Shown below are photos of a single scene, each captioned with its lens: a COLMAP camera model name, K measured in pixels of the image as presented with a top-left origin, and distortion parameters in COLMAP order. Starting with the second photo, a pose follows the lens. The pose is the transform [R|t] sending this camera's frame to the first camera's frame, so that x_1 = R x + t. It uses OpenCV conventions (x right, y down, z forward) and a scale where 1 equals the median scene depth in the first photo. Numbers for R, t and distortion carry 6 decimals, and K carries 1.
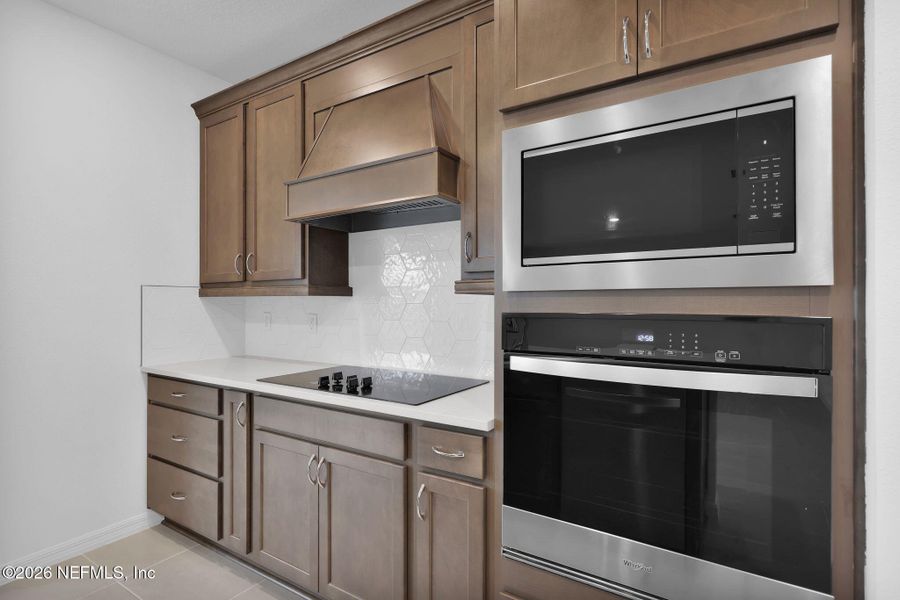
lens RADIAL K [[428.9, 0, 472.6], [0, 428.9, 307.0], [0, 0, 1]] dist [0.004629, 0.000665]
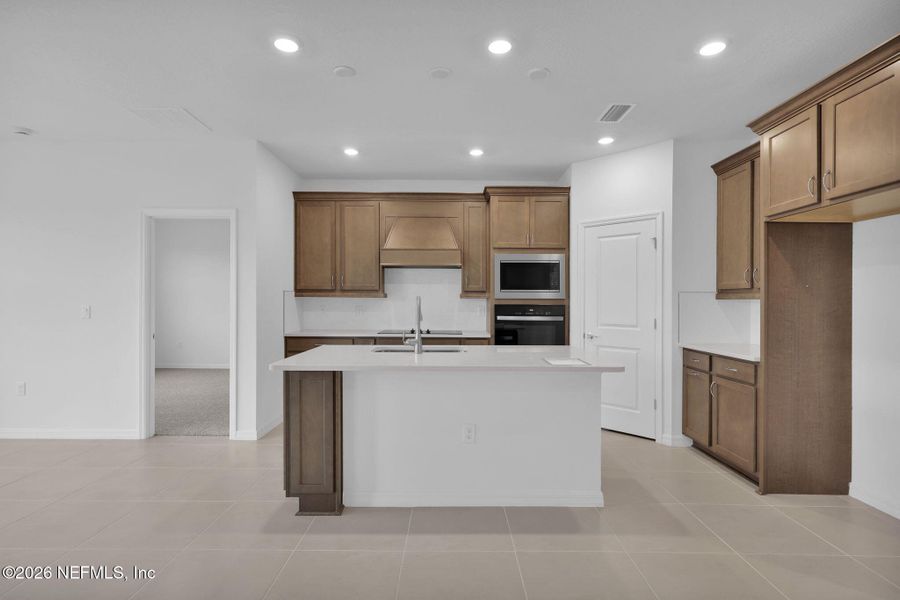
lens RADIAL K [[456.8, 0, 454.0], [0, 456.8, 301.3], [0, 0, 1]] dist [0.005531, -0.000105]
pose [[0.864011, 0.008429, 0.503402, -2.275289], [-0.002355, 0.999917, -0.012700, 0.040628], [-0.503467, 0.009787, 0.863959, -2.267247]]
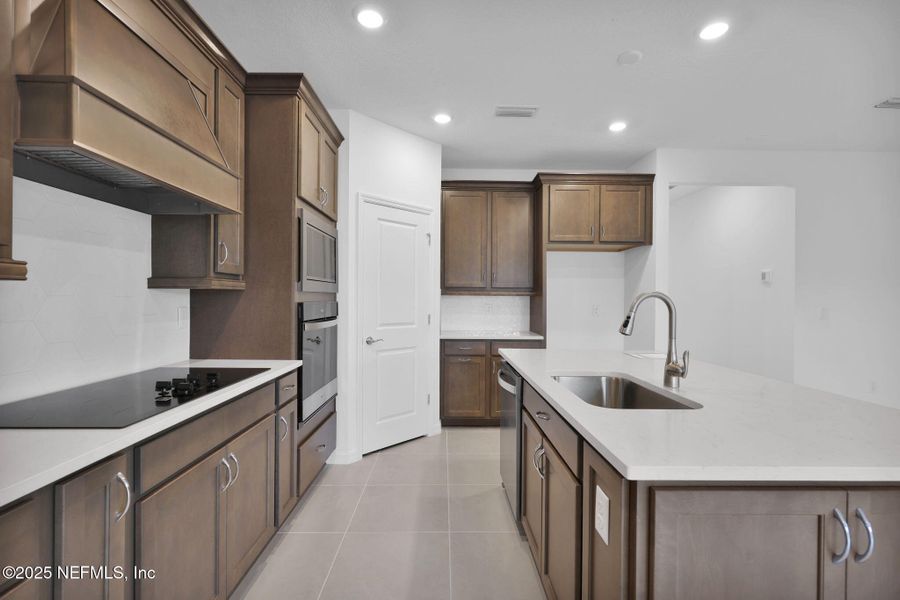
lens RADIAL K [[399.6, 0, 451.9], [0, 399.6, 298.0], [0, 0, 1]] dist [-0.001492, 0.000048]
pose [[-0.513211, -0.002471, 0.858259, -1.917070], [0.002344, 0.999988, 0.004280, -0.011912], [-0.858259, 0.004209, -0.513200, 1.414866]]
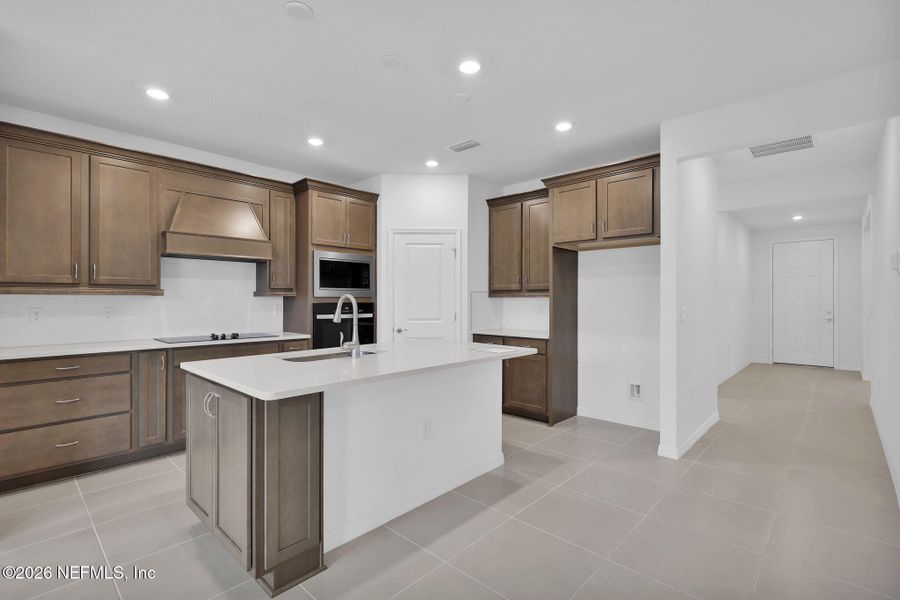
lens RADIAL K [[417.9, 0, 446.0], [0, 417.9, 300.1], [0, 0, 1]] dist [0.013185, -0.000335]
pose [[0.225615, 0.001822, 0.974215, -3.148566], [0.010631, 0.999934, -0.004332, 0.019406], [-0.974158, 0.011334, 0.225581, -0.844715]]
